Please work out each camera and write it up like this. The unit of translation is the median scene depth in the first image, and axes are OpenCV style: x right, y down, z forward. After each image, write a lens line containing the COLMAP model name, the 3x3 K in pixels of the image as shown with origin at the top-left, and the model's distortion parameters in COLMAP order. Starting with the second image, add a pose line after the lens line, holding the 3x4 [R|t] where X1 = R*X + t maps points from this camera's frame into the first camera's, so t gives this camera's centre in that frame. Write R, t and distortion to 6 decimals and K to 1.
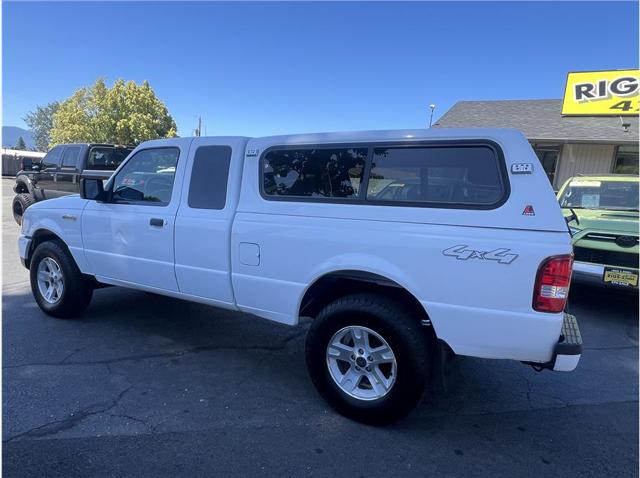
lens RADIAL K [[394.1, 0, 320.8], [0, 394.1, 240.1], [0, 0, 1]] dist [-0.007225, 0.003357]
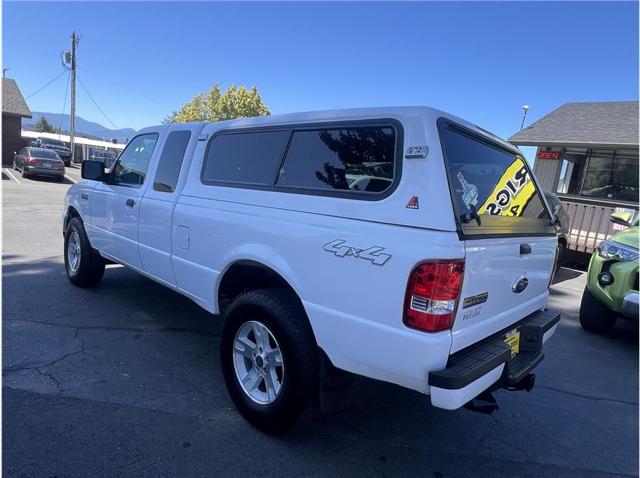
lens RADIAL K [[394.1, 0, 320.3], [0, 394.1, 240.6], [0, 0, 1]] dist [-0.007225, 0.003357]
pose [[0.964123, 0.084147, -0.251765, 0.273814], [-0.087319, 0.996179, -0.001434, 0.010119], [0.250683, 0.023367, 0.967787, 0.082614]]
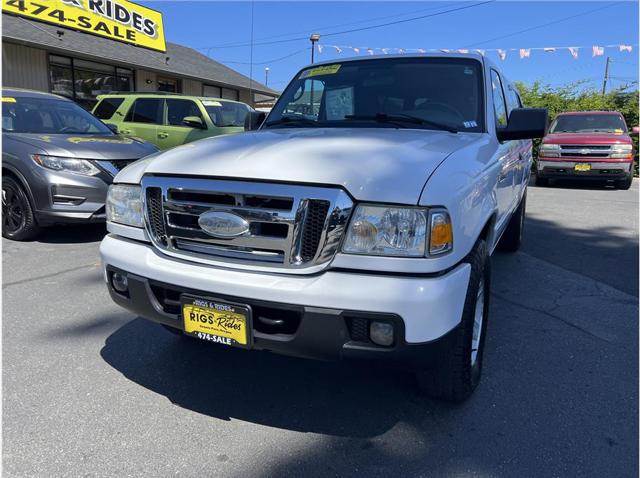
lens RADIAL K [[480.5, 0, 322.5], [0, 480.5, 240.8], [0, 0, 1]] dist [0.042468, -0.043018]
pose [[-0.050017, -0.269806, 0.961615, -1.223607], [0.112899, 0.955121, 0.273857, -0.173633], [-0.992347, 0.122263, -0.017311, 1.182243]]
